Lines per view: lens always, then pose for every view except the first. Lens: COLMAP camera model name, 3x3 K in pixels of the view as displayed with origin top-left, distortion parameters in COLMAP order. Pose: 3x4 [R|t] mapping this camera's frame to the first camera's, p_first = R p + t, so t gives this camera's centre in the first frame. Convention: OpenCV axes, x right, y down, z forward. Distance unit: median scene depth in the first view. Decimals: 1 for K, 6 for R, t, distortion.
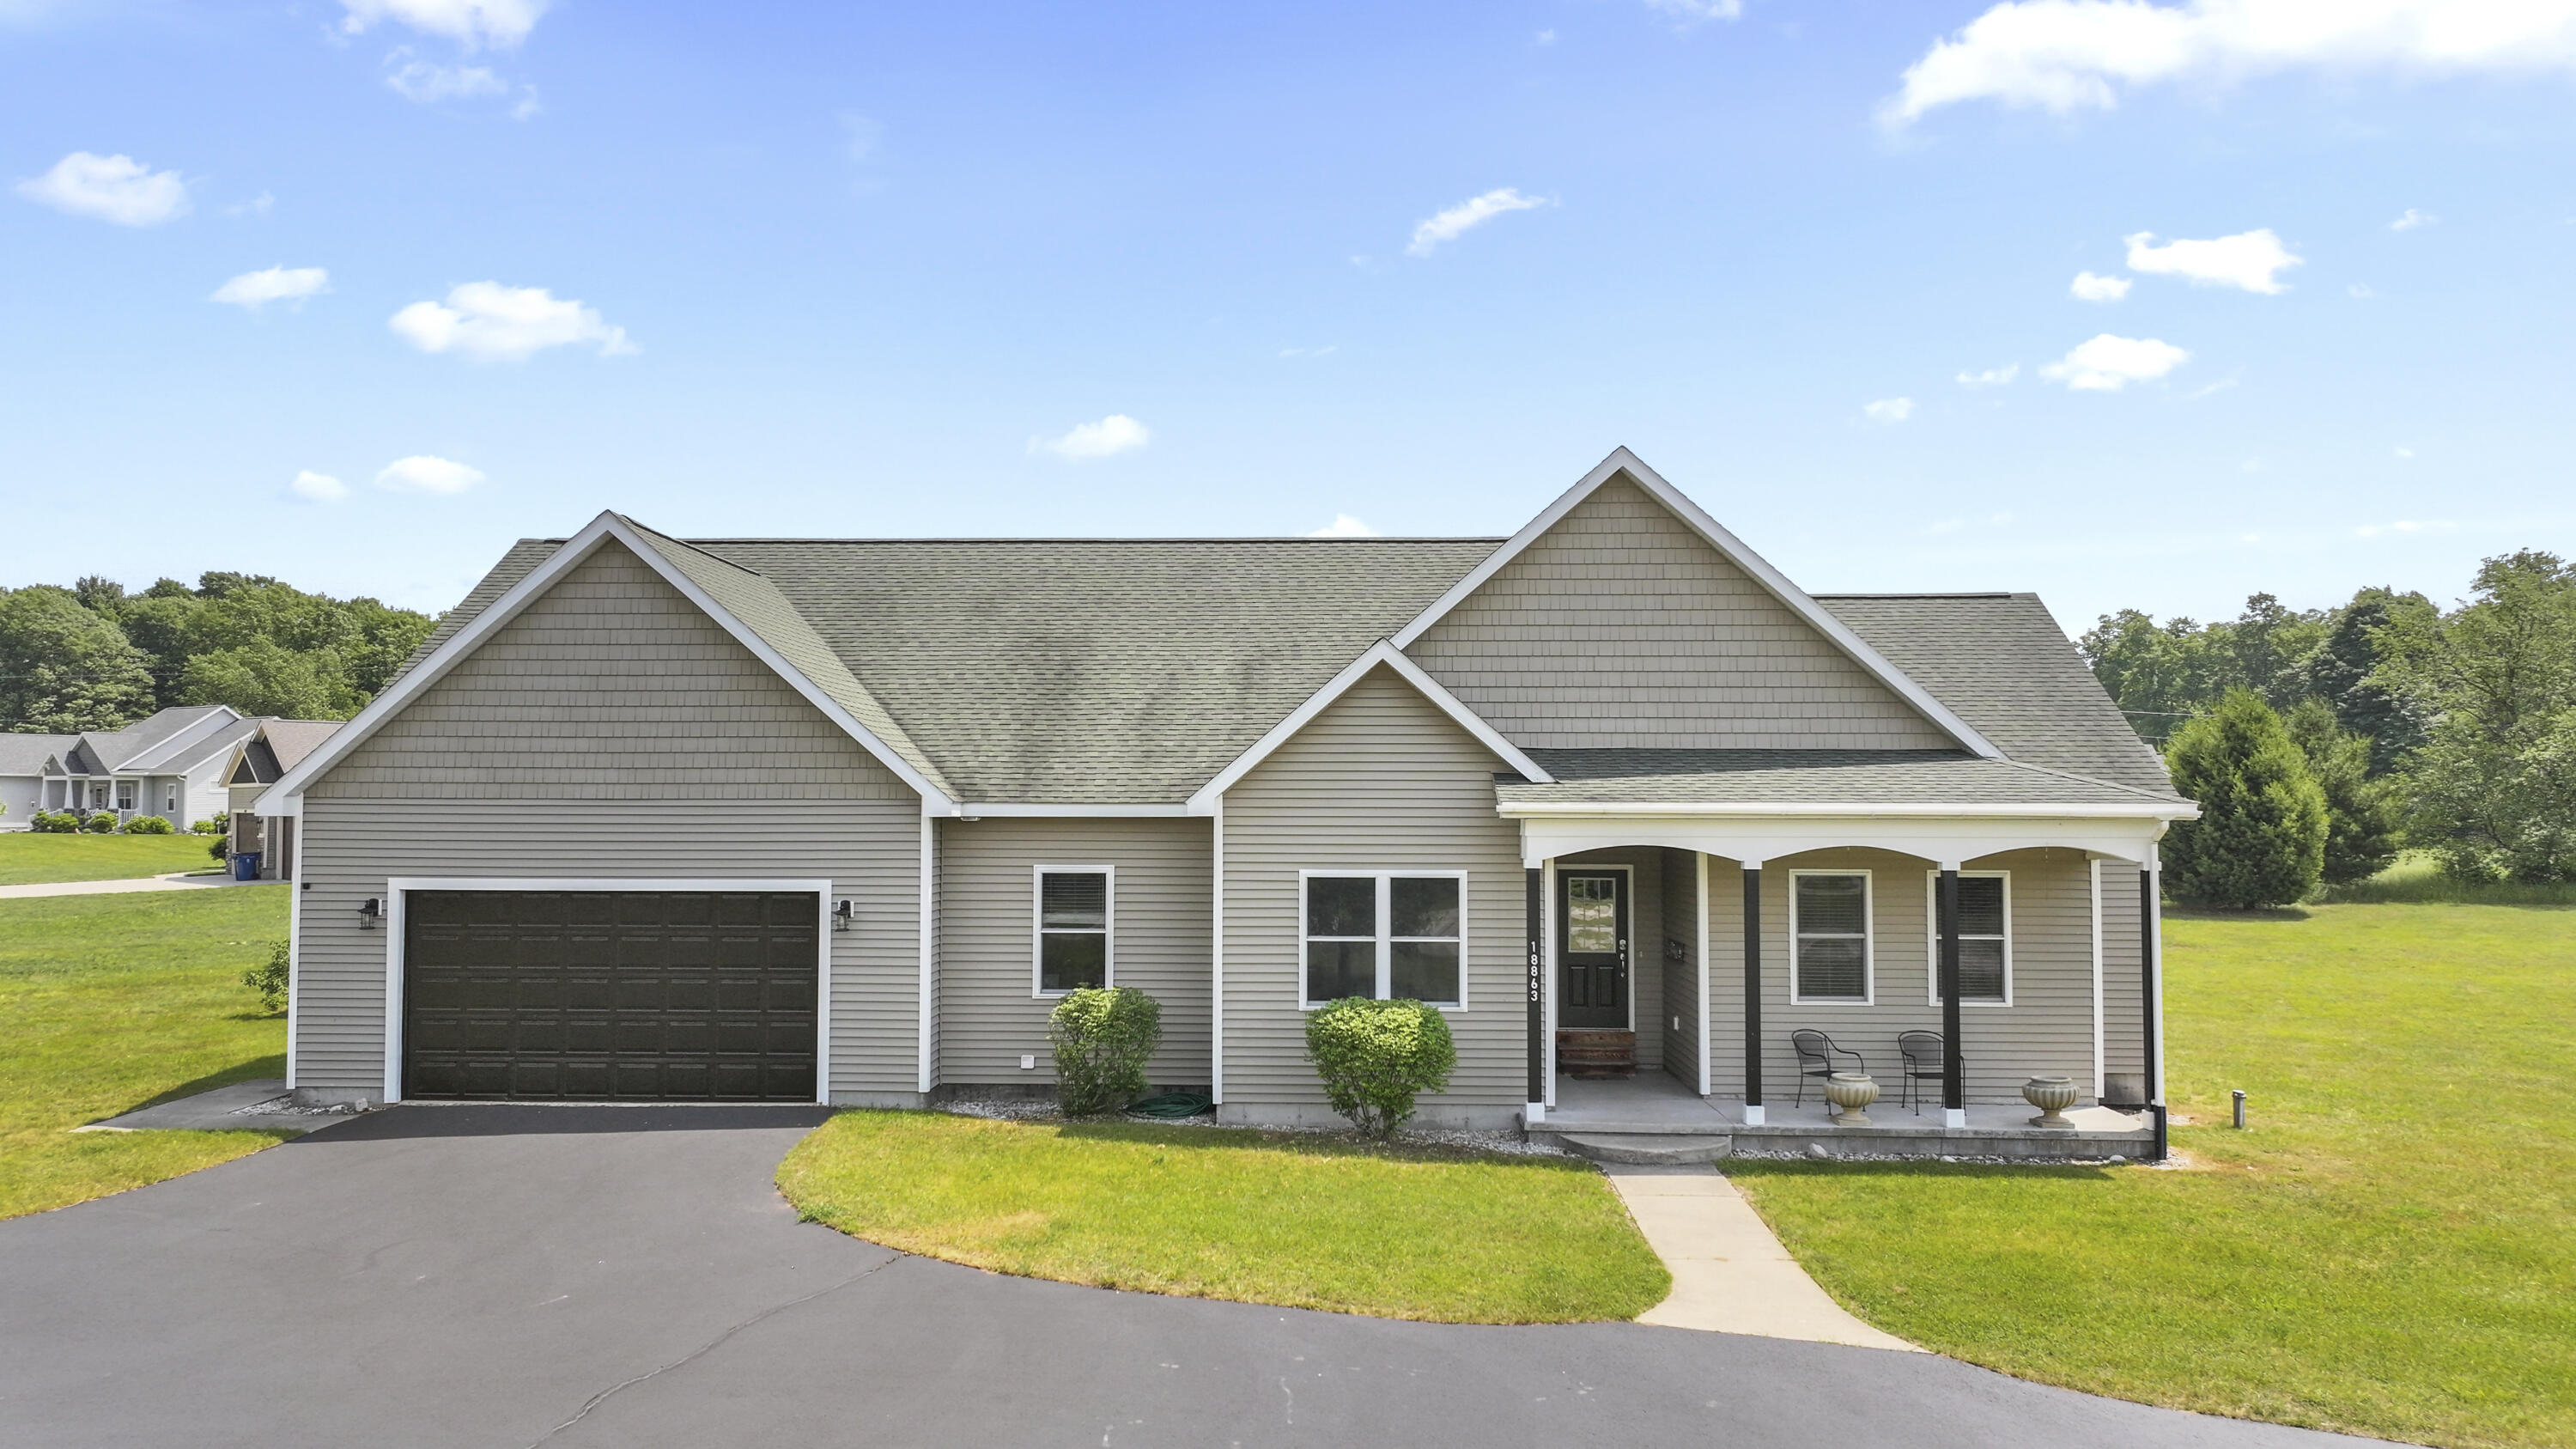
lens RADIAL K [[1784.3, 0, 1380.2], [0, 1784.3, 669.6], [0, 0, 1]] dist [-0.001728, -0.008031]
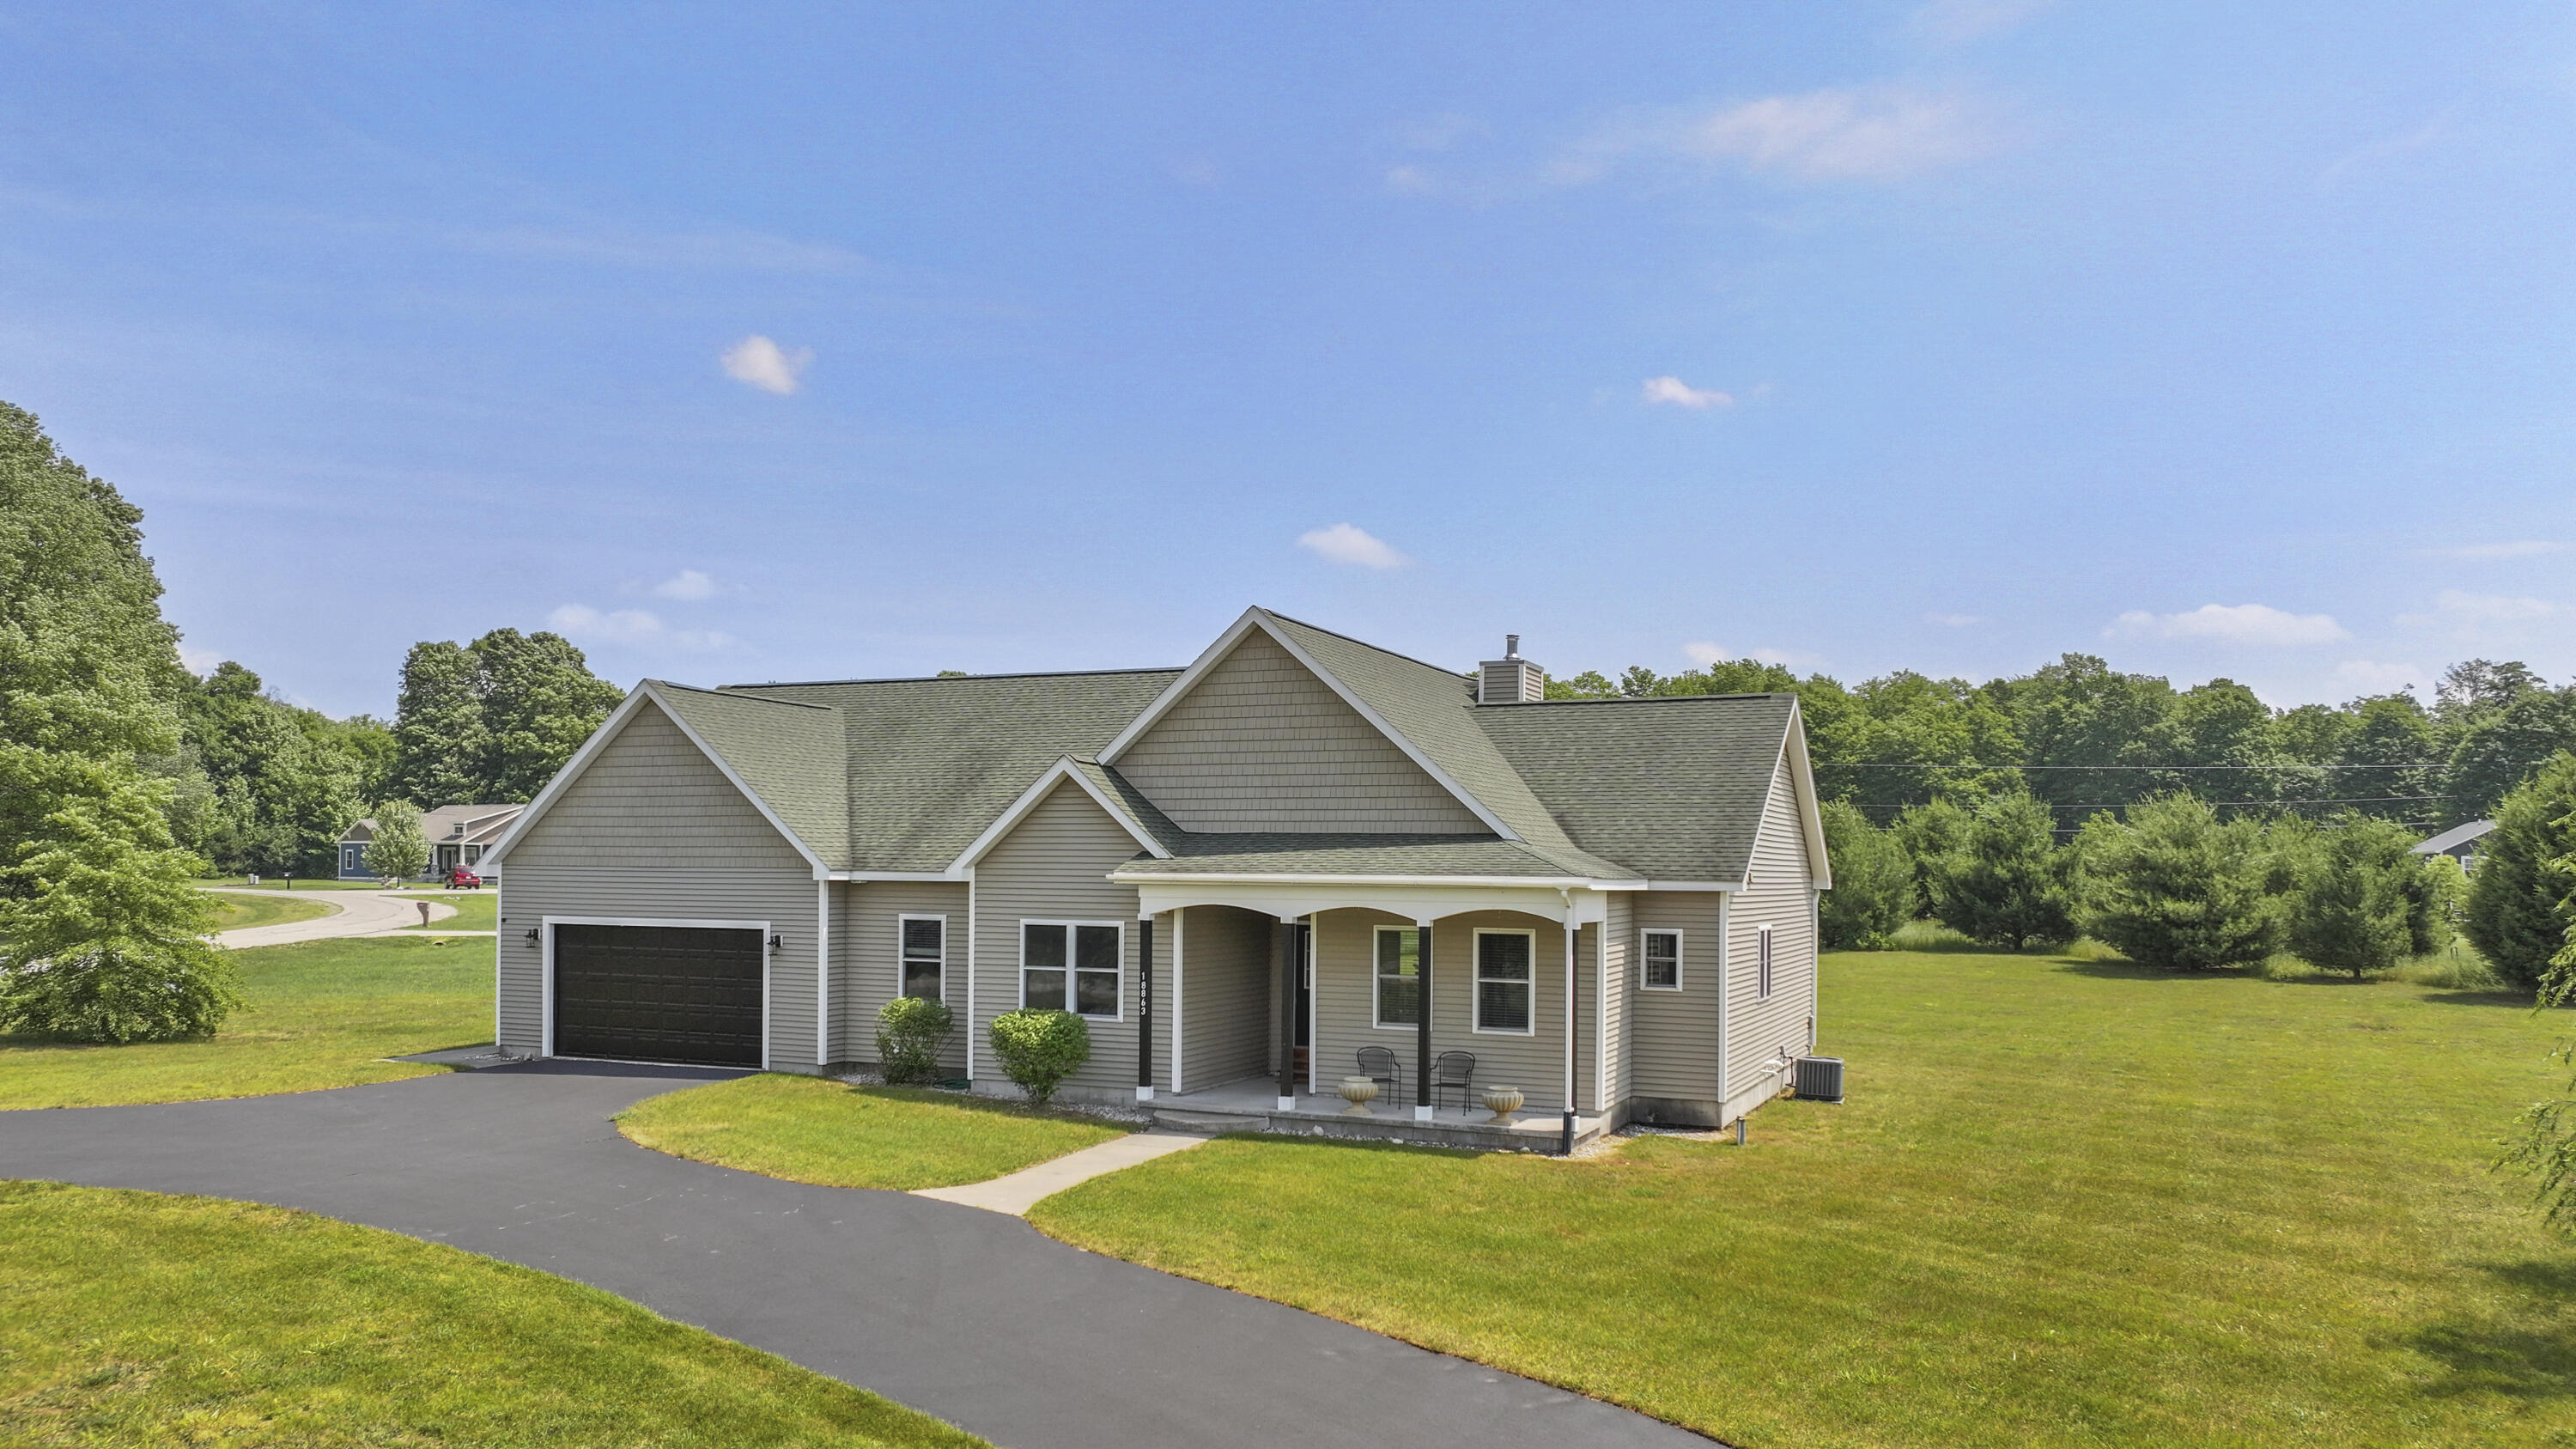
lens RADIAL K [[1784.3, 0, 1359.7], [0, 1784.3, 814.9], [0, 0, 1]] dist [-0.001728, -0.008031]
pose [[0.935181, -0.004850, -0.354137, 0.680534], [0.019506, 0.999094, 0.037829, -0.018303], [0.353633, -0.042284, 0.934428, -0.218961]]
